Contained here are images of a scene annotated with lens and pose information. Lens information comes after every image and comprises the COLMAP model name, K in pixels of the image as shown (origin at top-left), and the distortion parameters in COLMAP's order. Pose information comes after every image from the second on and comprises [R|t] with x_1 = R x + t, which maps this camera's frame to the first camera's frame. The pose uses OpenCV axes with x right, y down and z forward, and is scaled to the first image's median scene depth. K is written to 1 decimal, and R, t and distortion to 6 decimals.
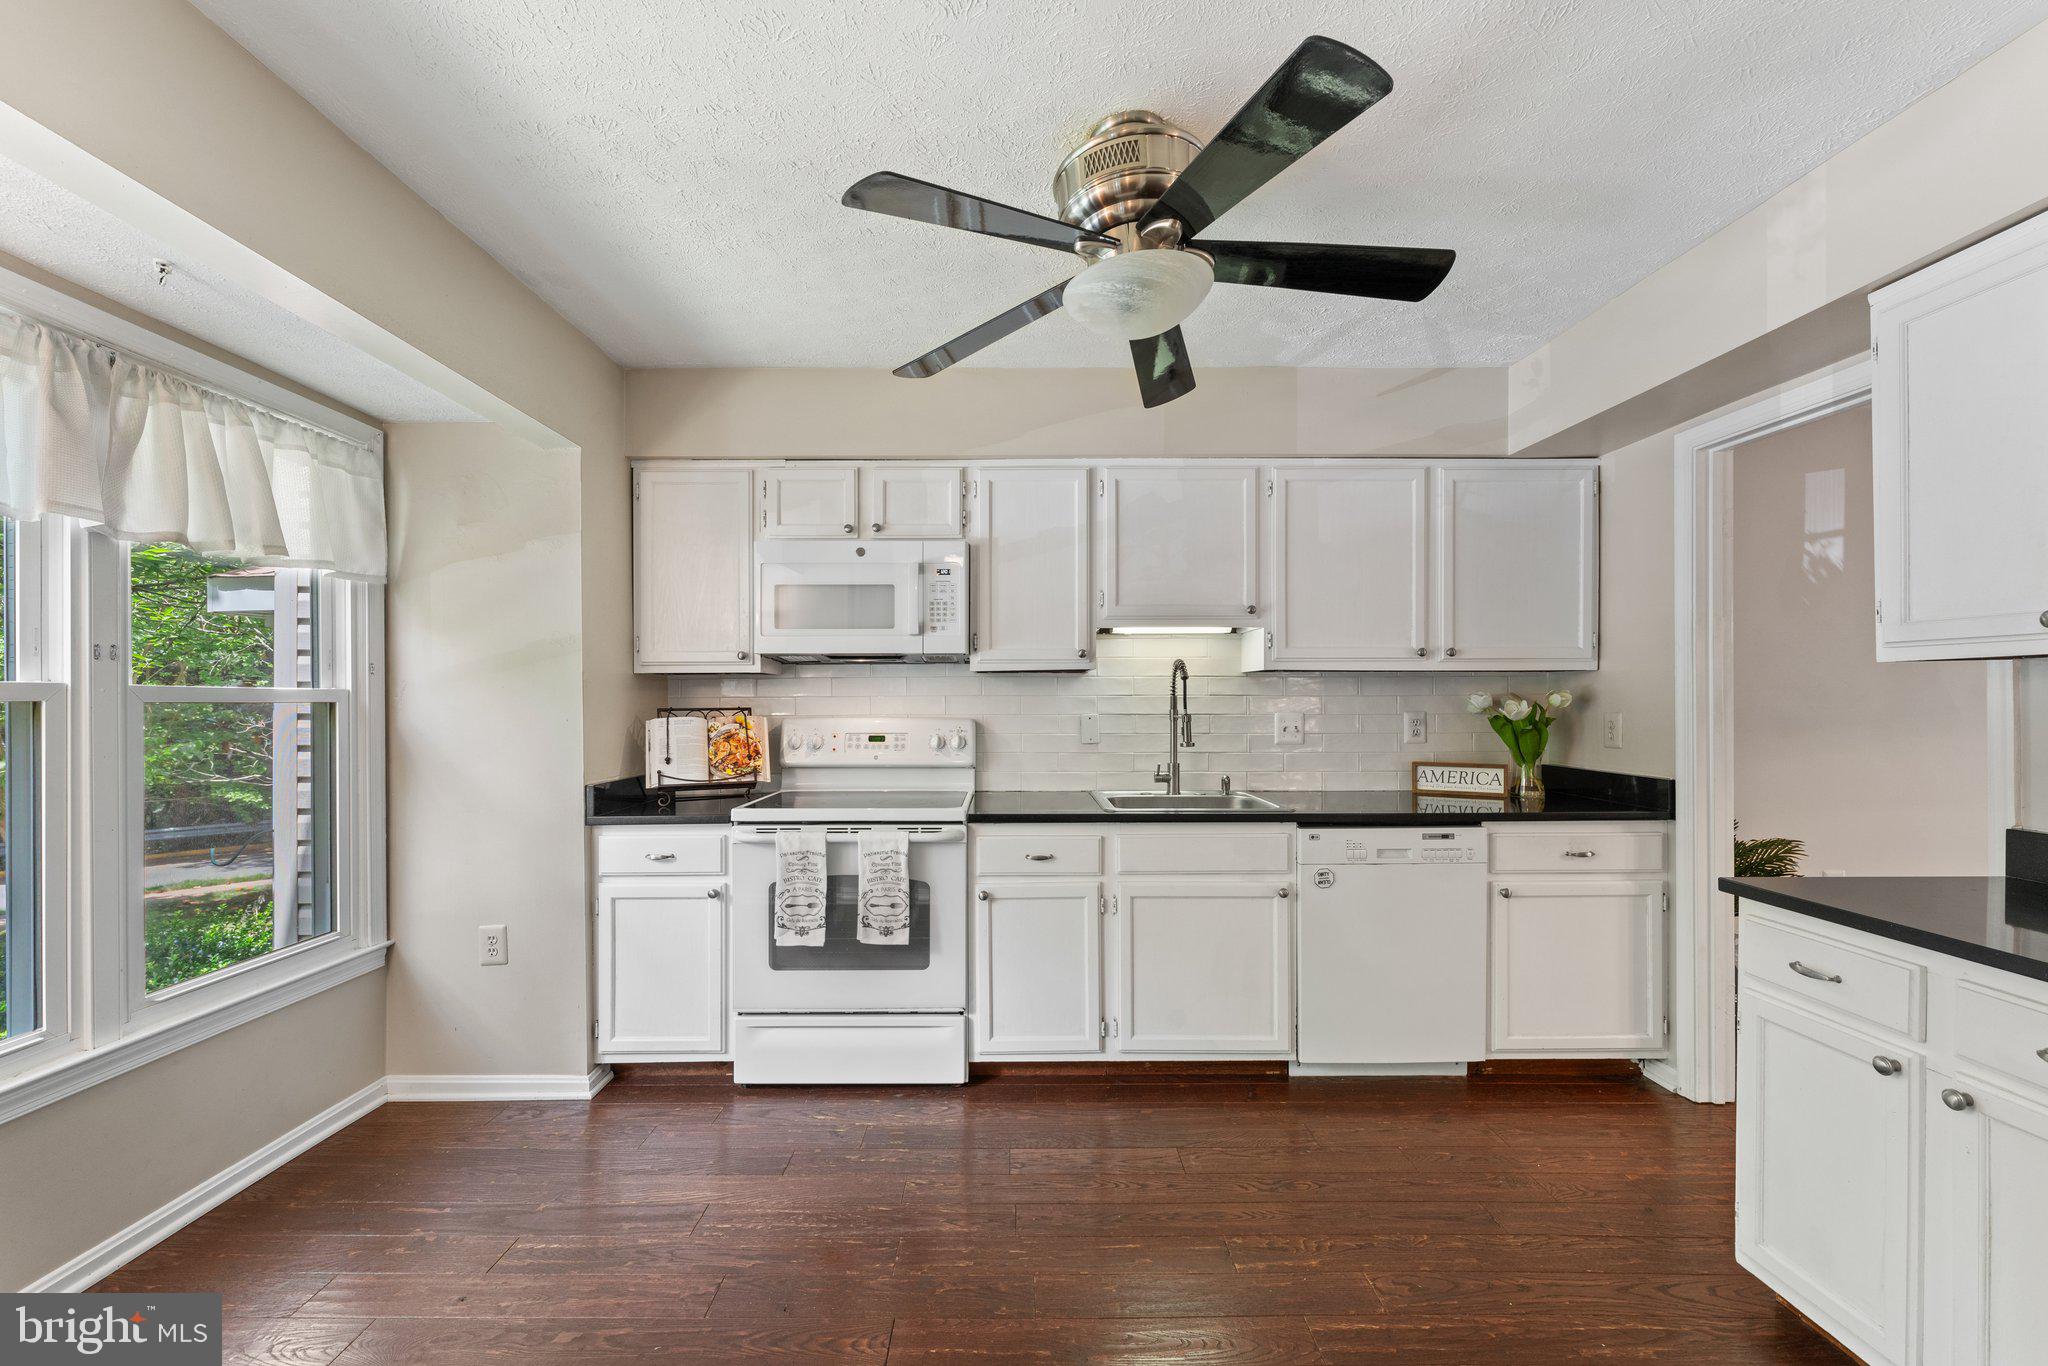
lens RADIAL K [[819.0, 0, 1017.9], [0, 819.0, 703.2], [0, 0, 1]] dist [-0.002361, -0.000487]
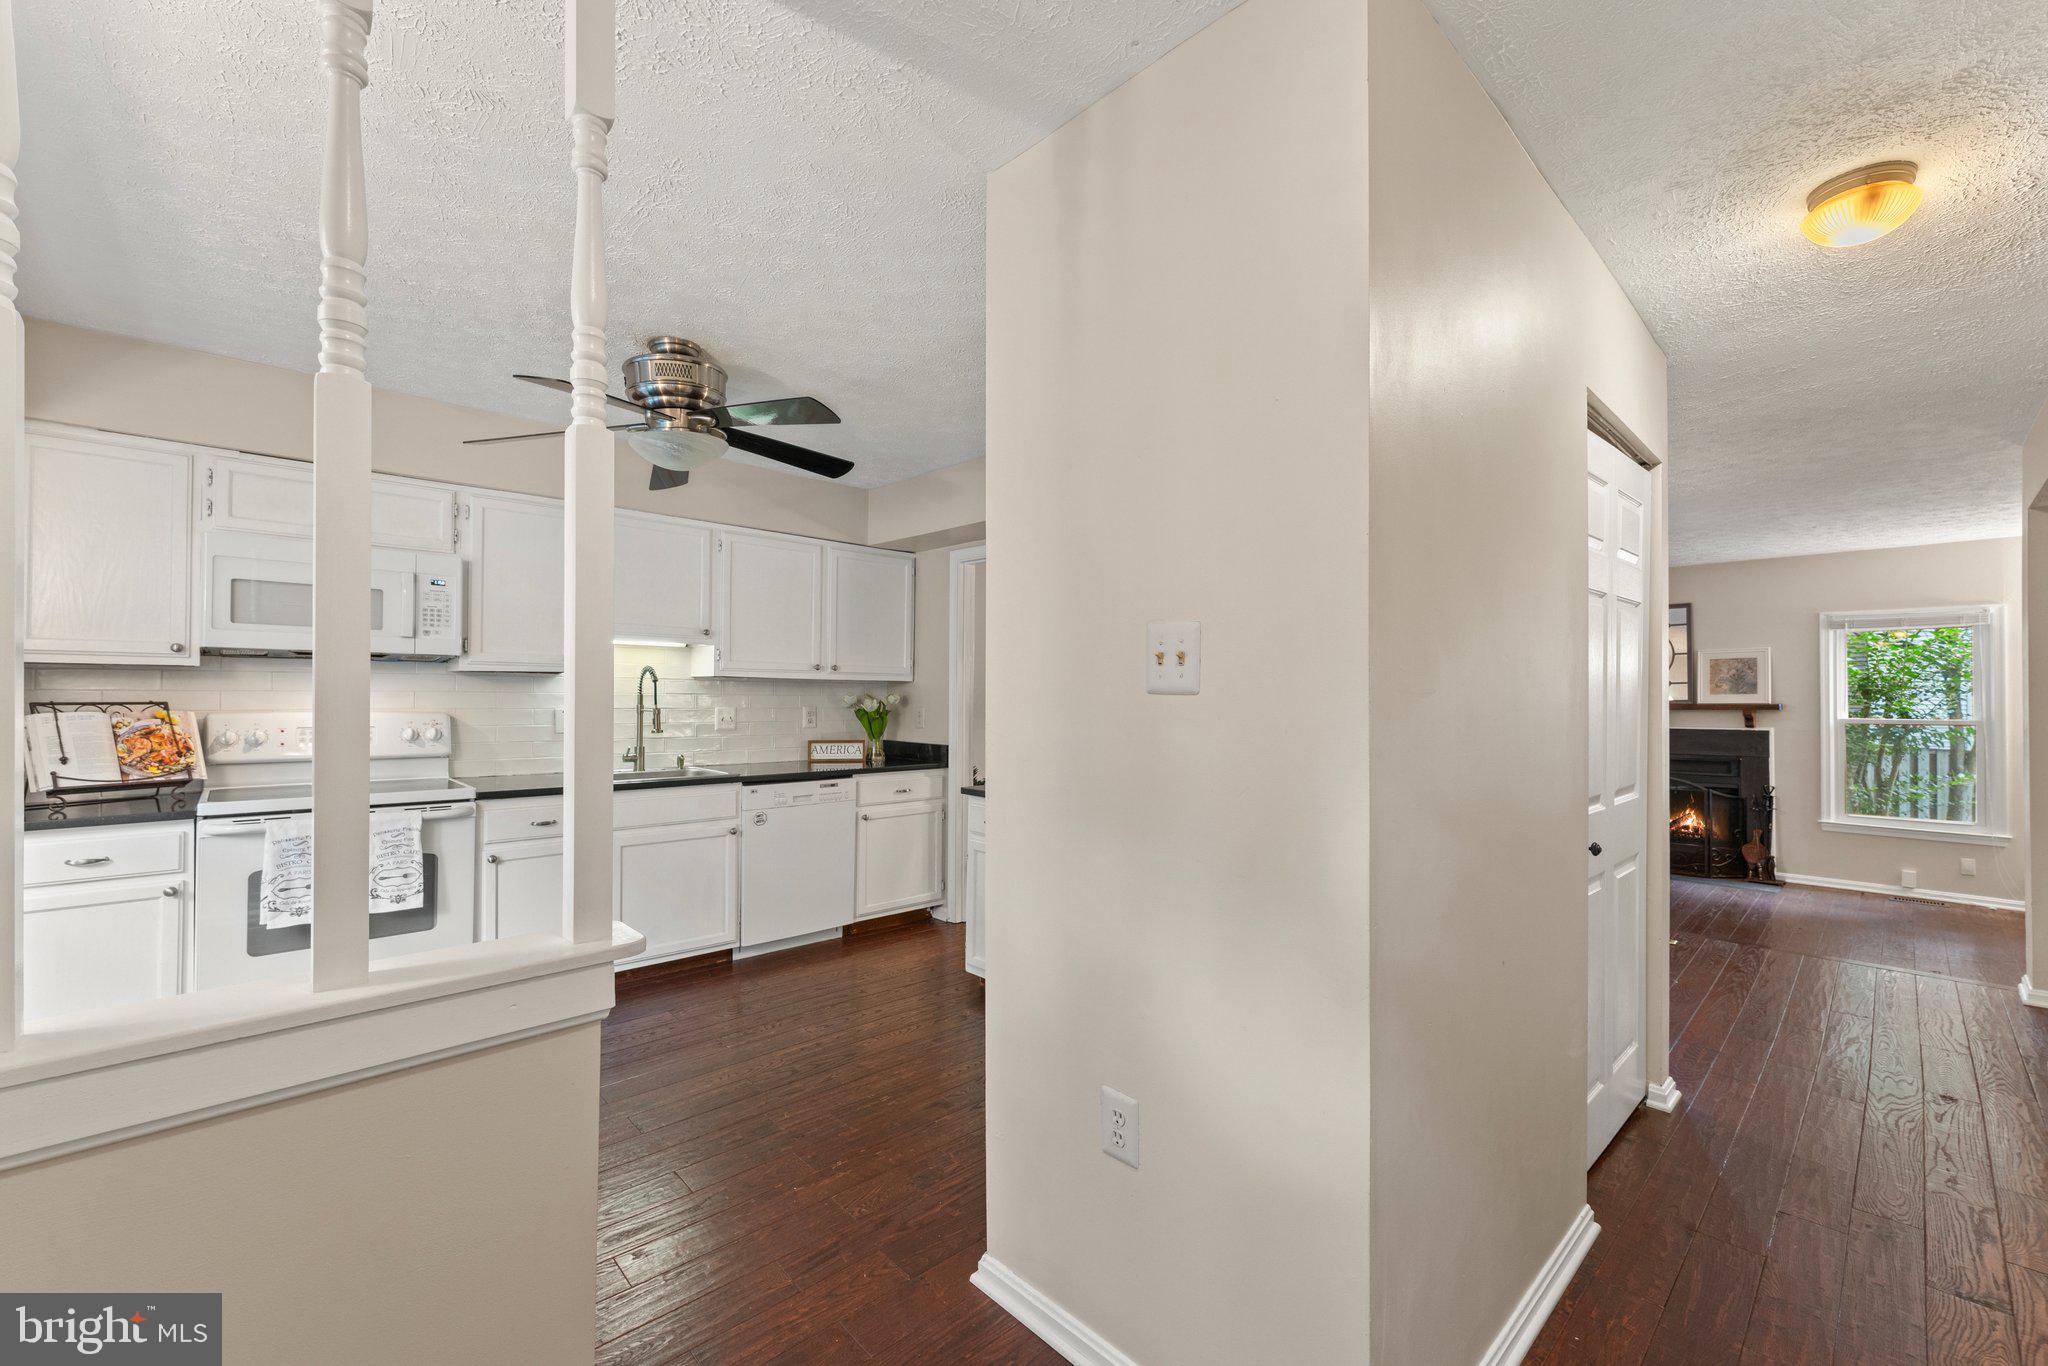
lens RADIAL K [[832.9, 0, 1021.9], [0, 832.9, 688.7], [0, 0, 1]] dist [0.001478, -0.000138]
pose [[0.732667, 0.014916, 0.680424, -0.278523], [-0.008829, 0.999884, -0.012411, -0.006850], [-0.680530, 0.003086, 0.732714, -0.388463]]
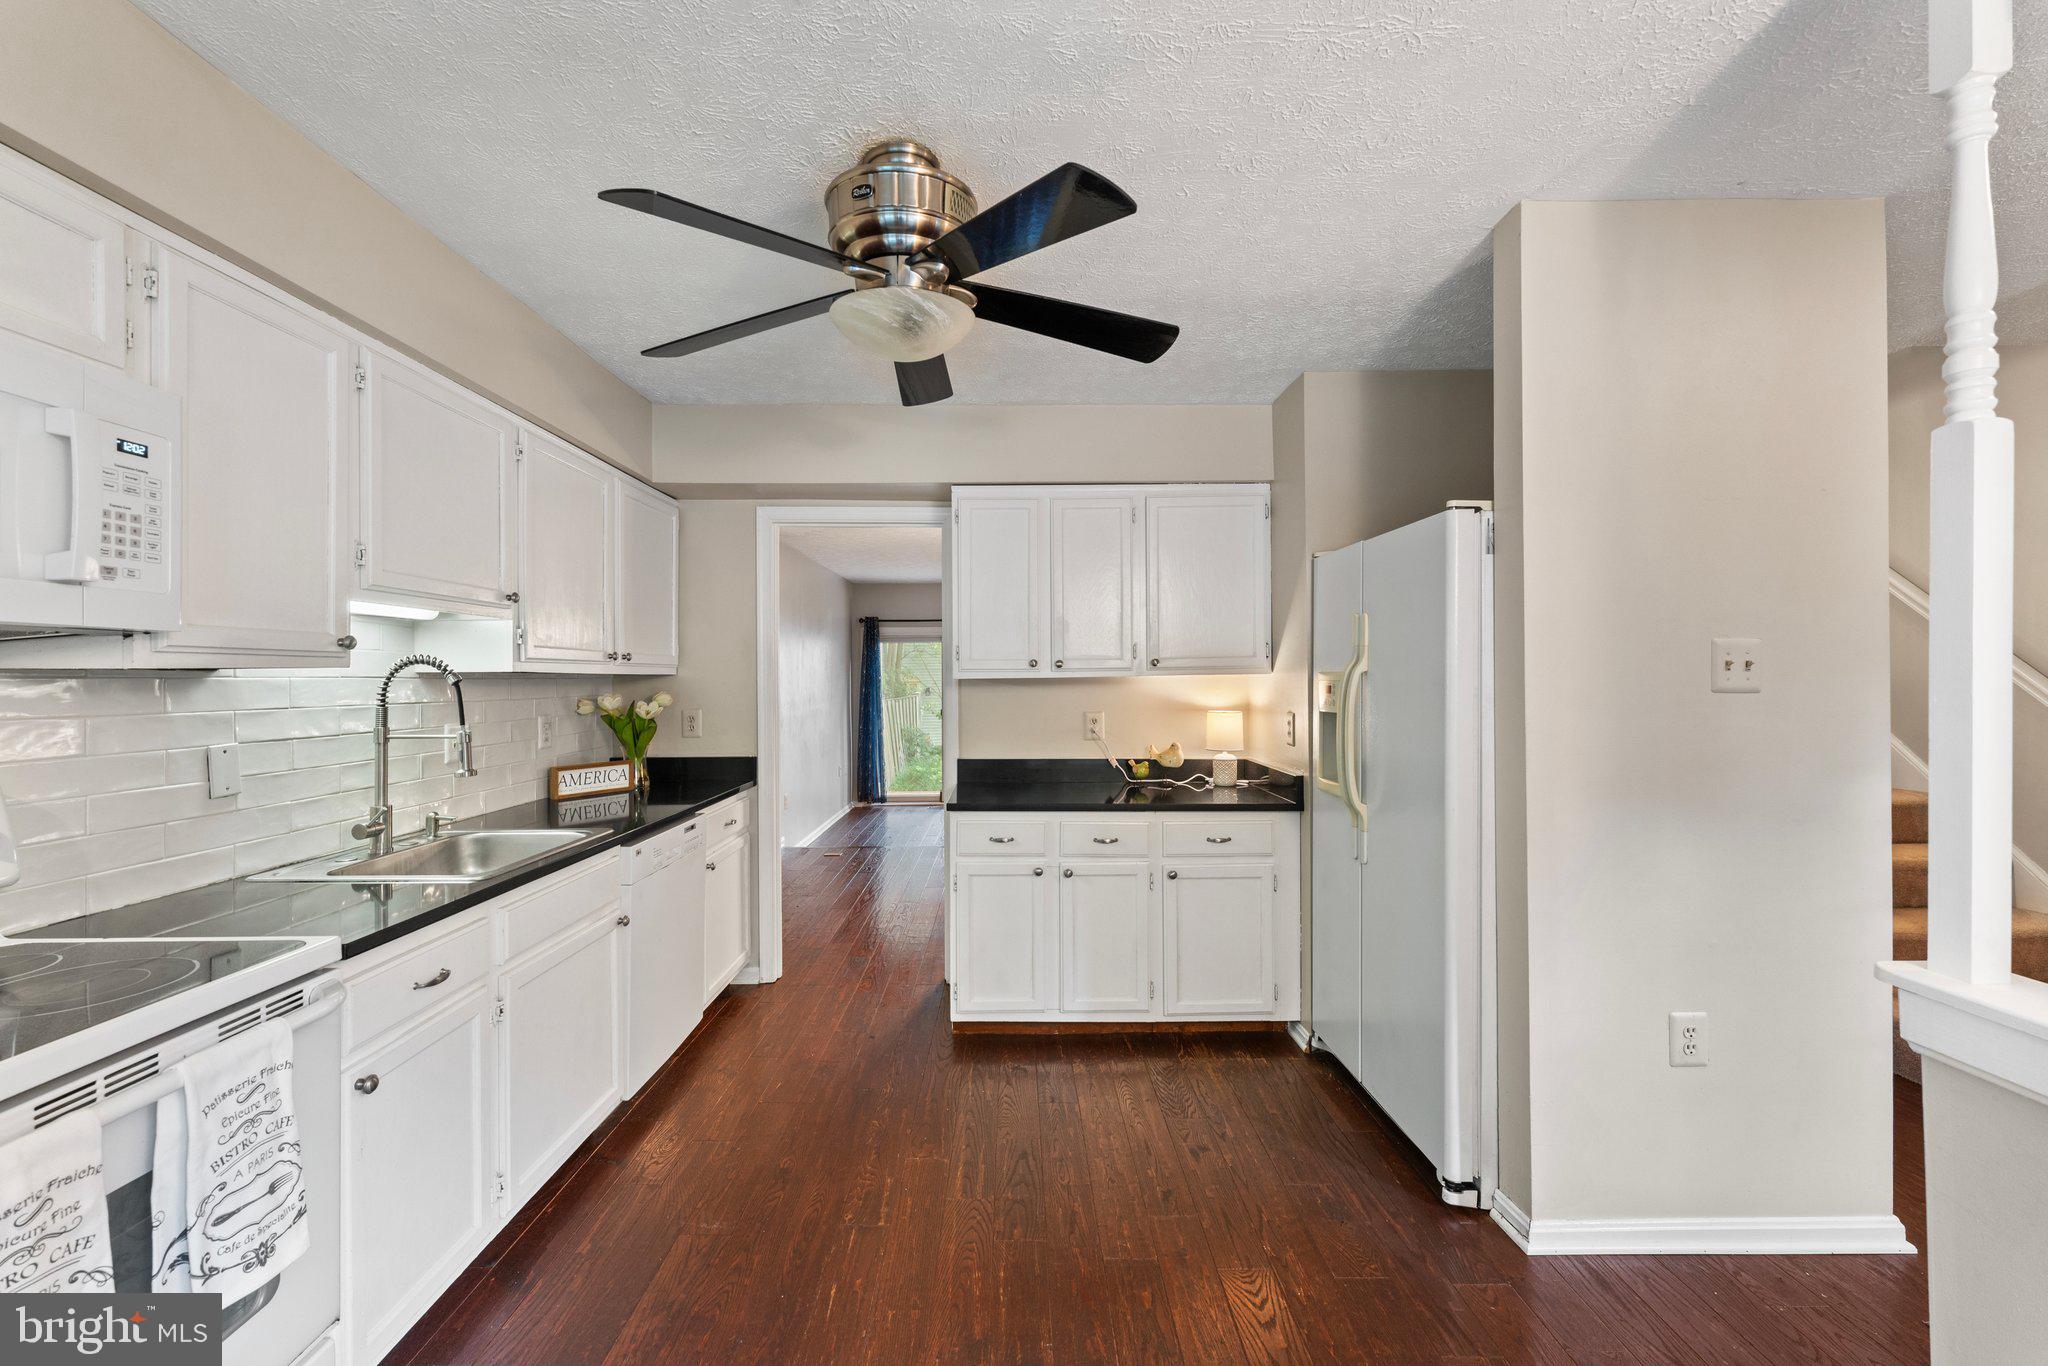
lens RADIAL K [[838.6, 0, 1010.8], [0, 838.6, 684.0], [0, 0, 1]] dist [-0.001341, -0.000378]
pose [[0.002584, -0.005016, 0.999984, -0.539481], [0.011227, 0.999925, 0.004986, -0.027609], [-0.999934, 0.011214, 0.002640, 0.510532]]
